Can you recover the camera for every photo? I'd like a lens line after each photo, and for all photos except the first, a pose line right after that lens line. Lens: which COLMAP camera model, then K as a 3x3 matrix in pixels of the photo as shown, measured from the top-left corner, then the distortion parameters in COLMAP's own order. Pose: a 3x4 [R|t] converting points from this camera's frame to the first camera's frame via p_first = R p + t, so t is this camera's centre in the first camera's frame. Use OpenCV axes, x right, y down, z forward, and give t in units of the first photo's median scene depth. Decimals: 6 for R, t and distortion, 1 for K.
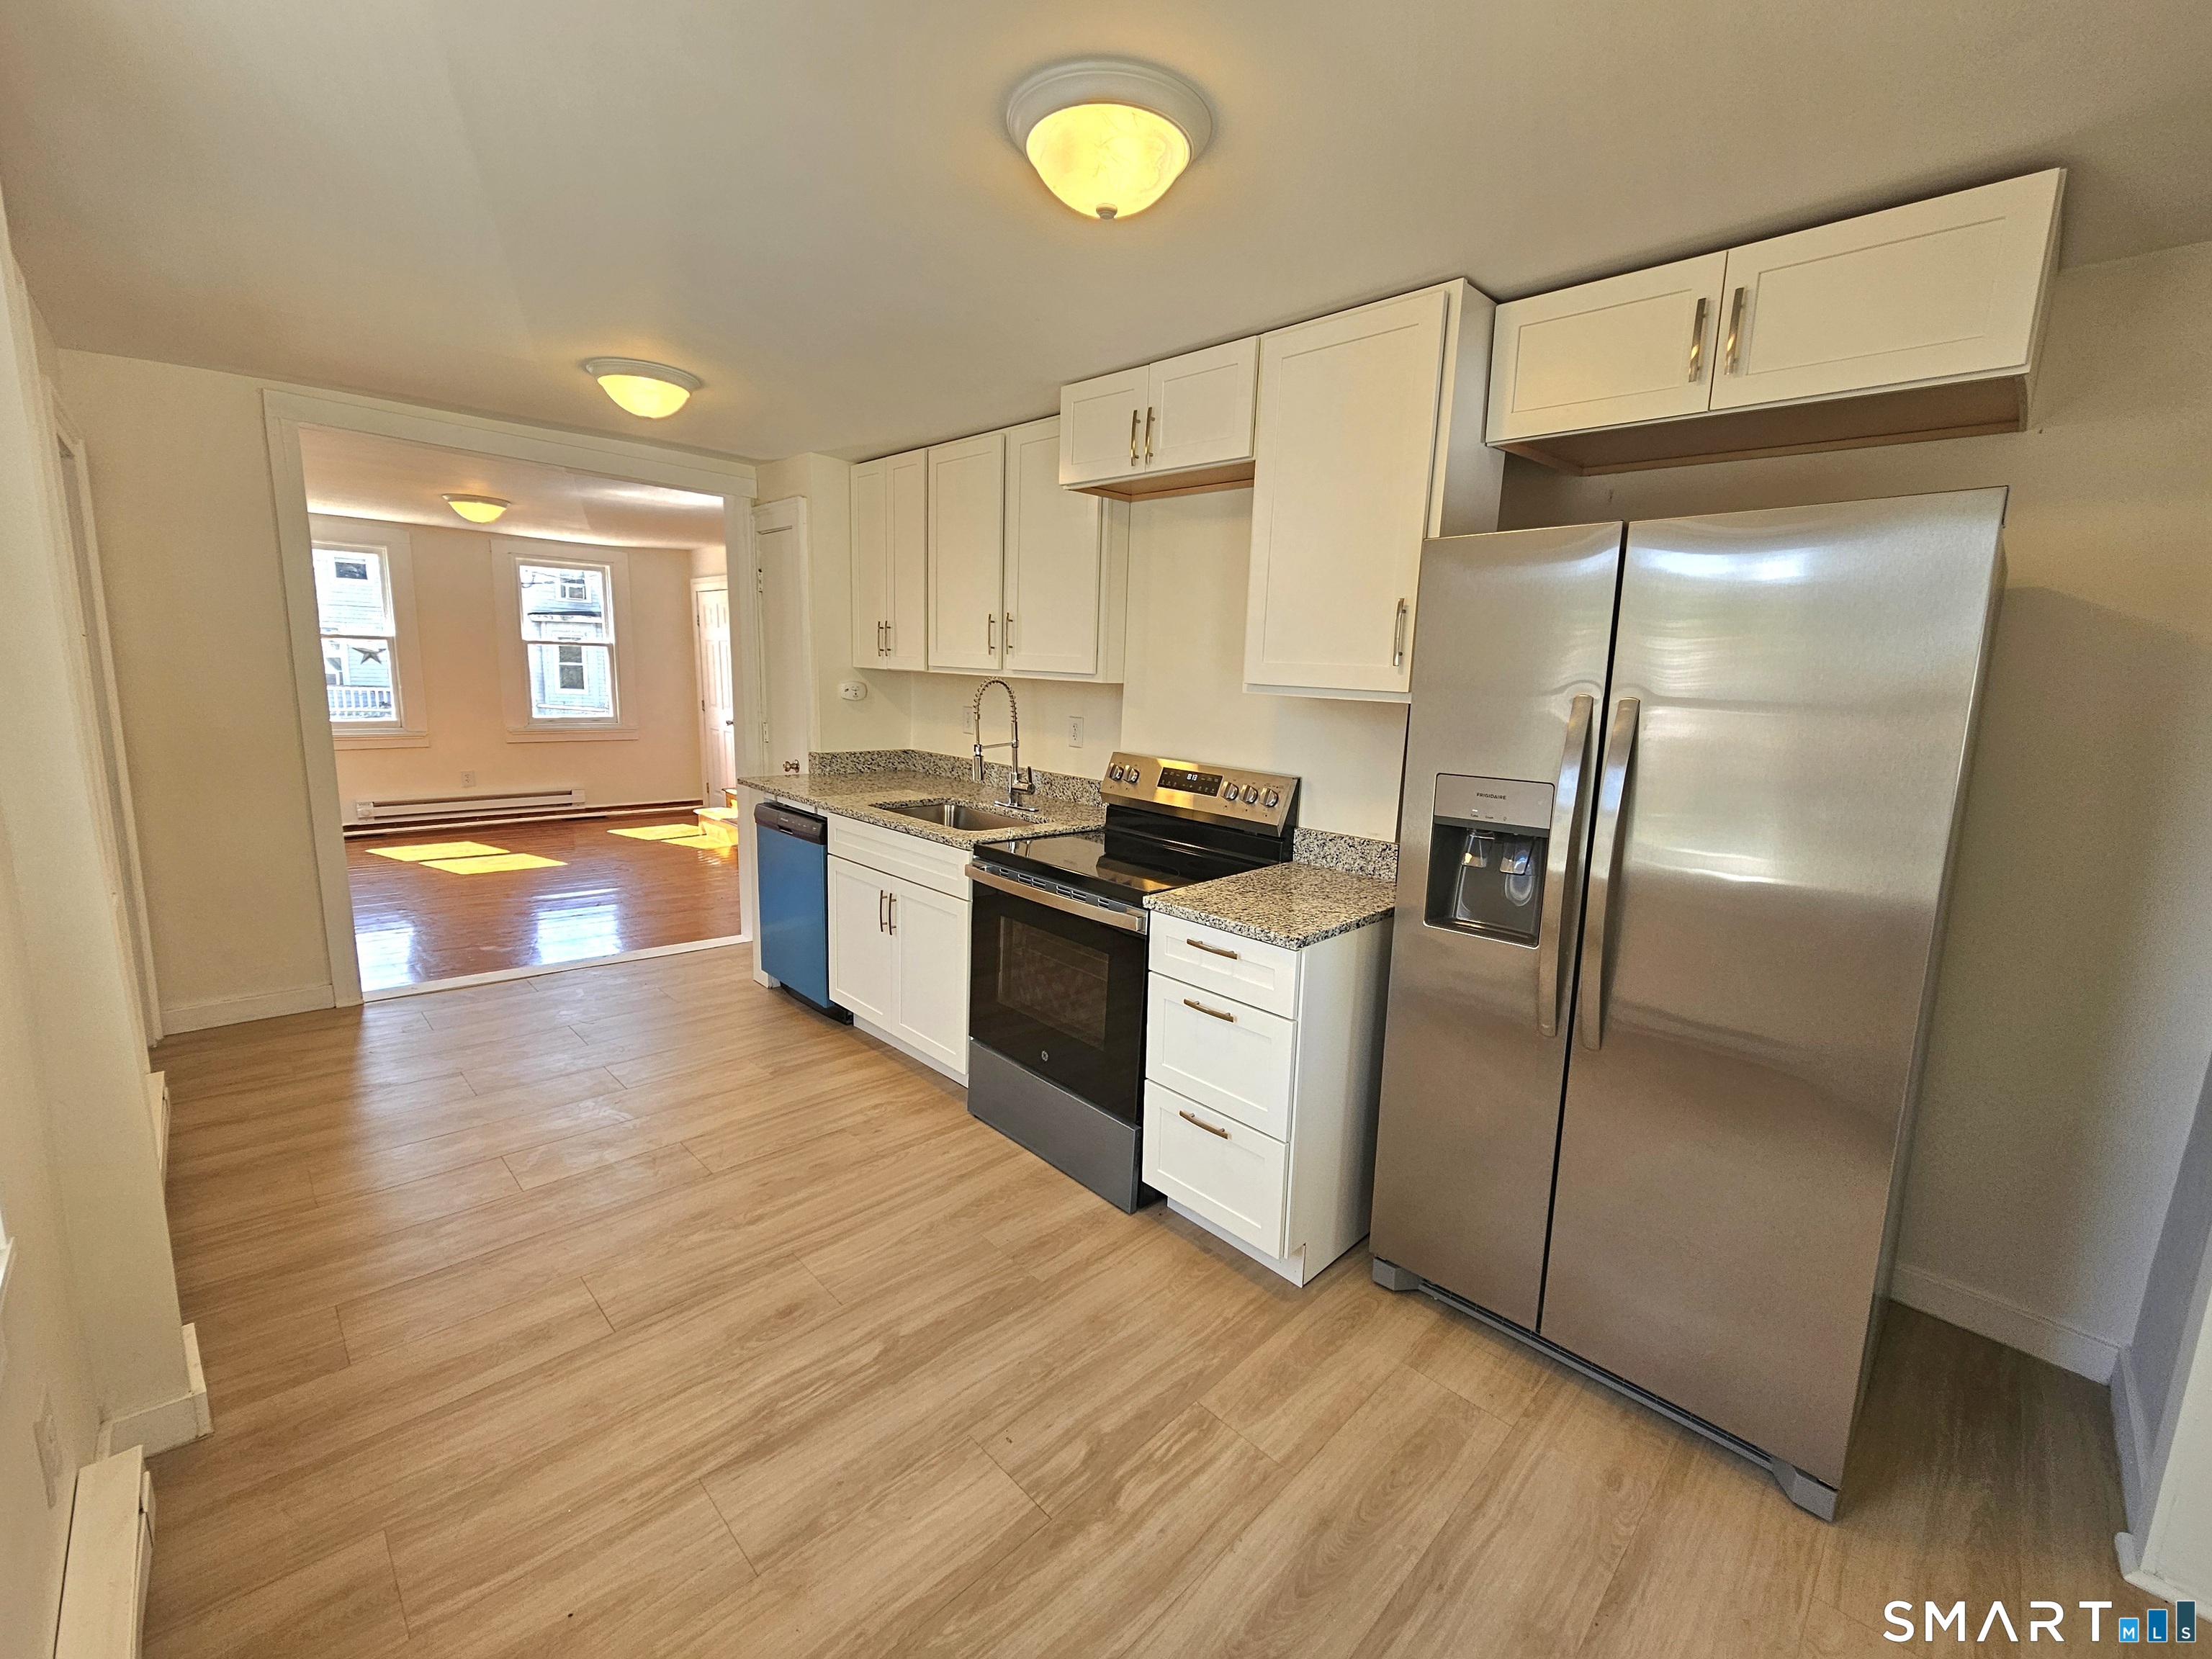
lens RADIAL K [[908.3, 0, 1117.5], [0, 908.3, 825.7], [0, 0, 1]] dist [0.003659, -0.000589]
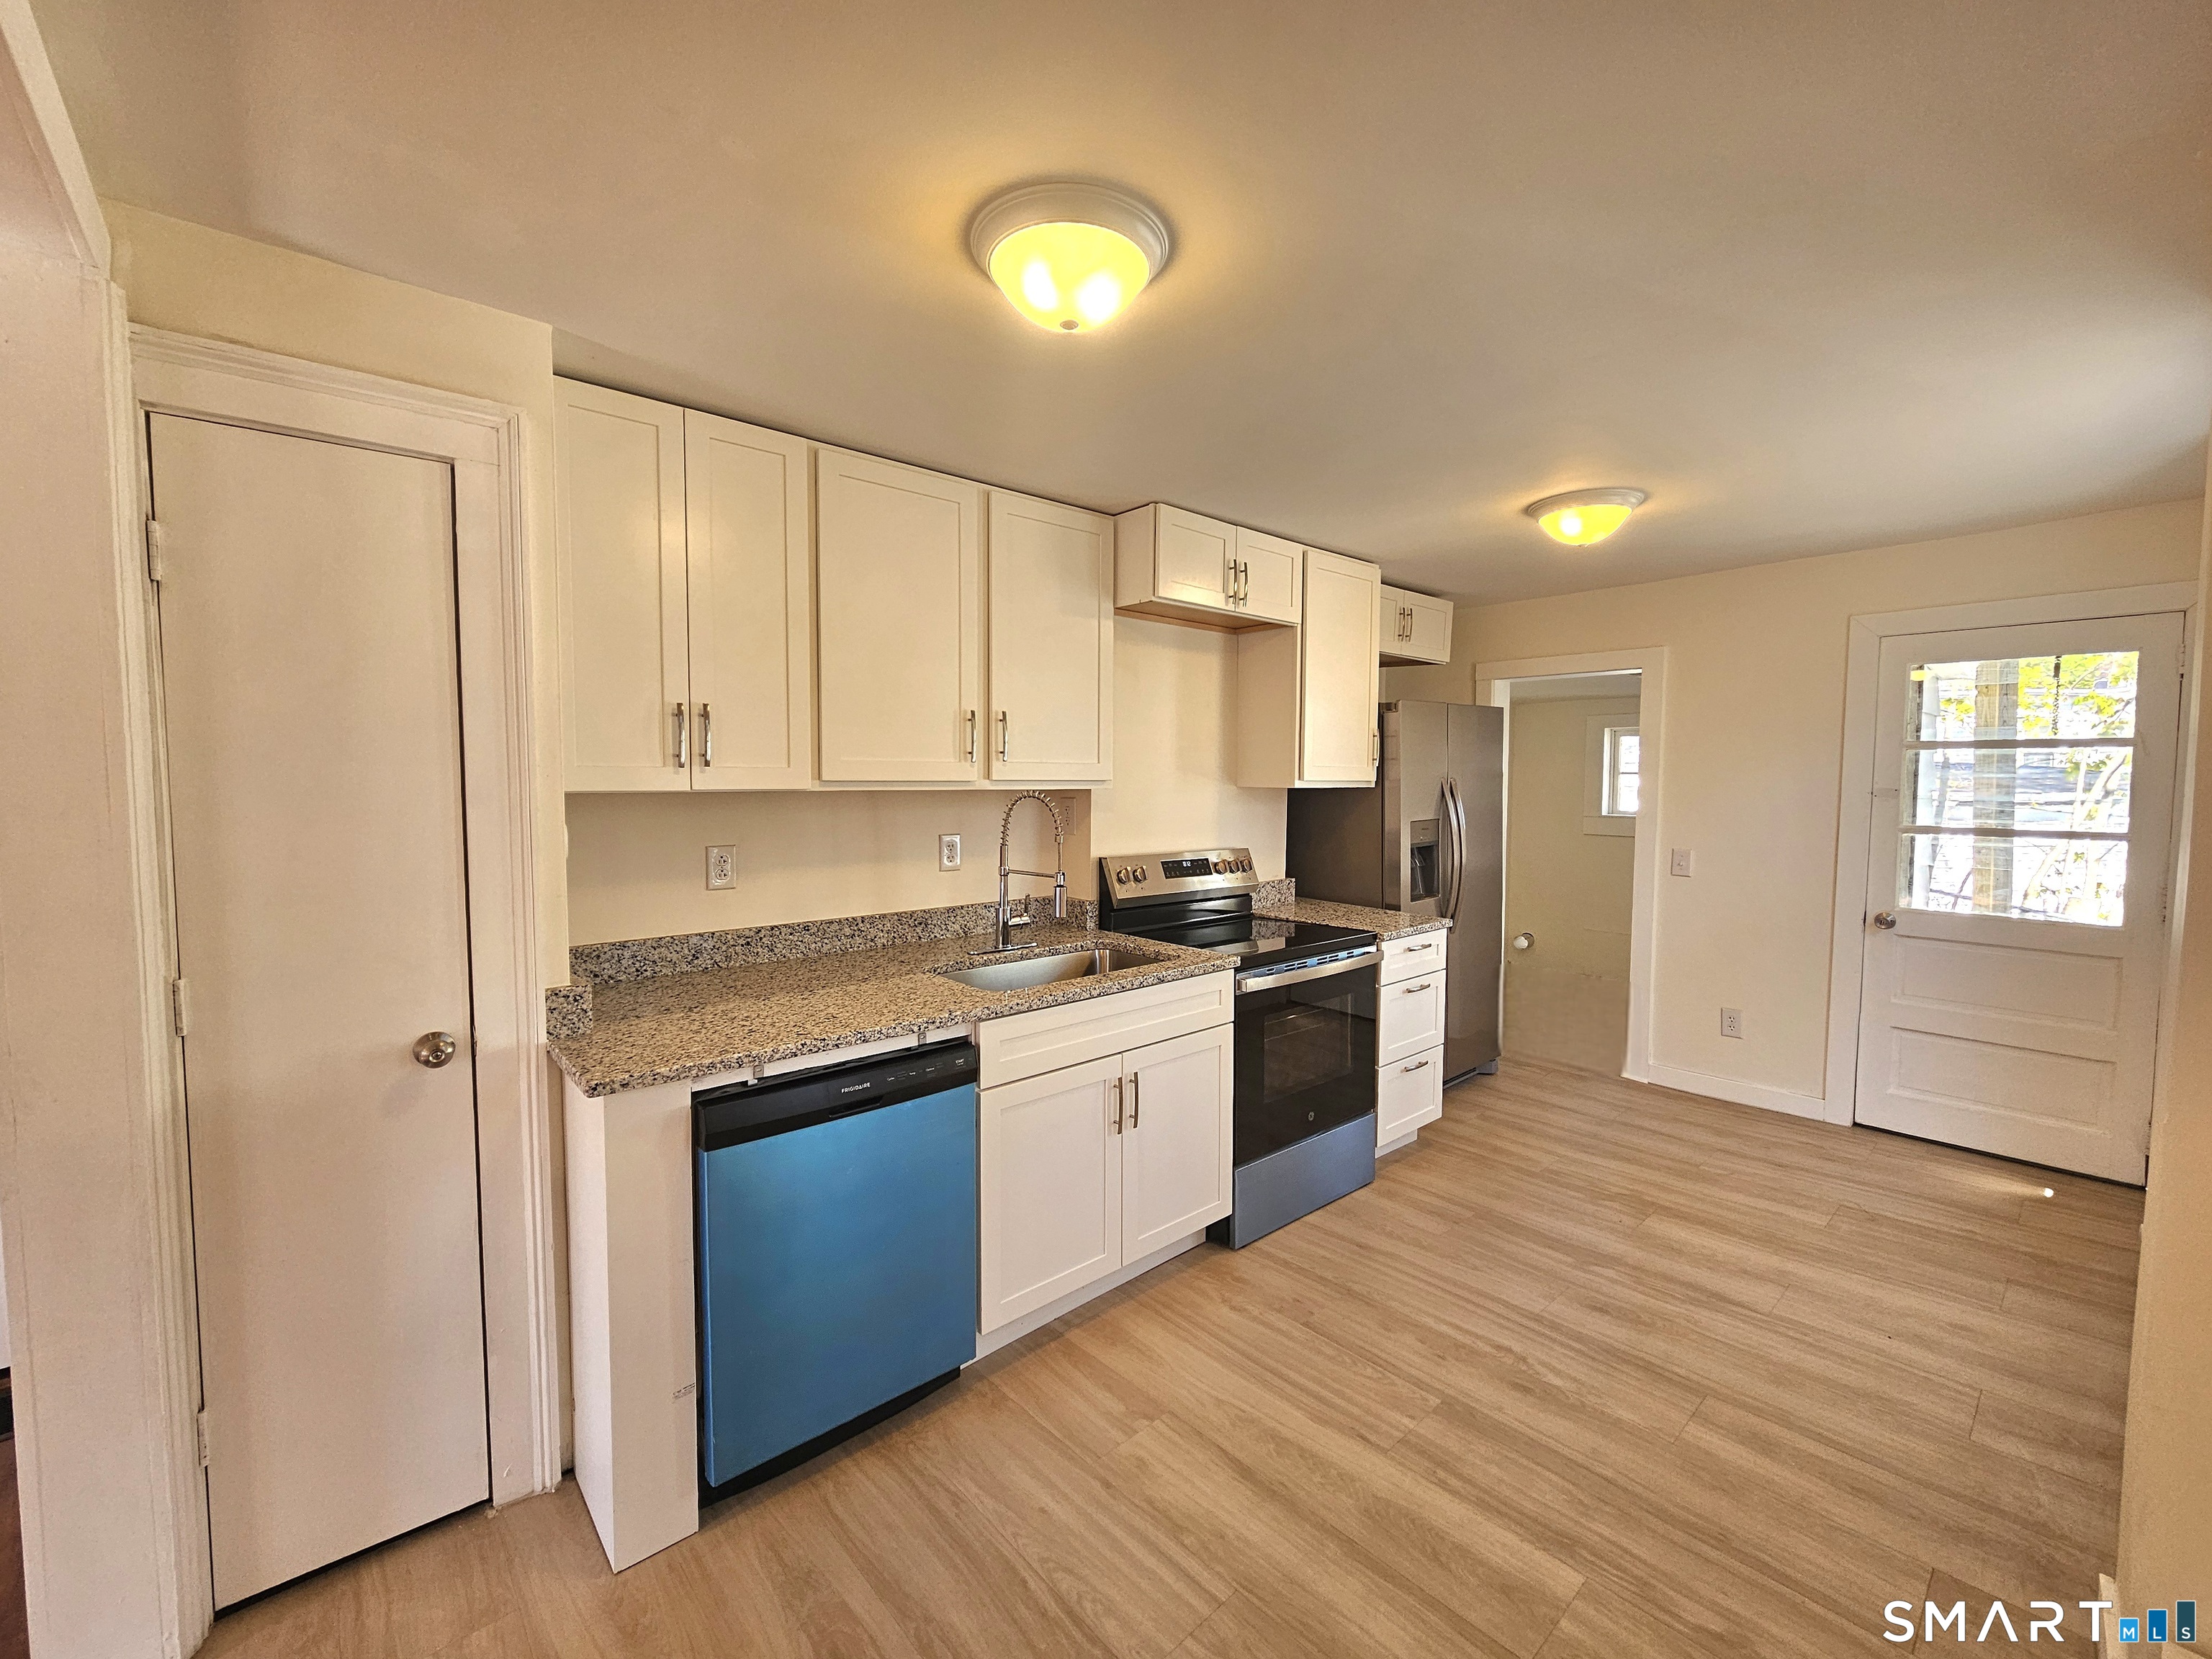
lens RADIAL K [[908.3, 0, 1108.1], [0, 908.3, 826.2], [0, 0, 1]] dist [0.003659, -0.000589]
pose [[0.065301, -0.093890, 0.993439, -1.250508], [0.173926, 0.981395, 0.081319, -0.247153], [-0.982591, 0.167474, 0.080416, 1.164155]]
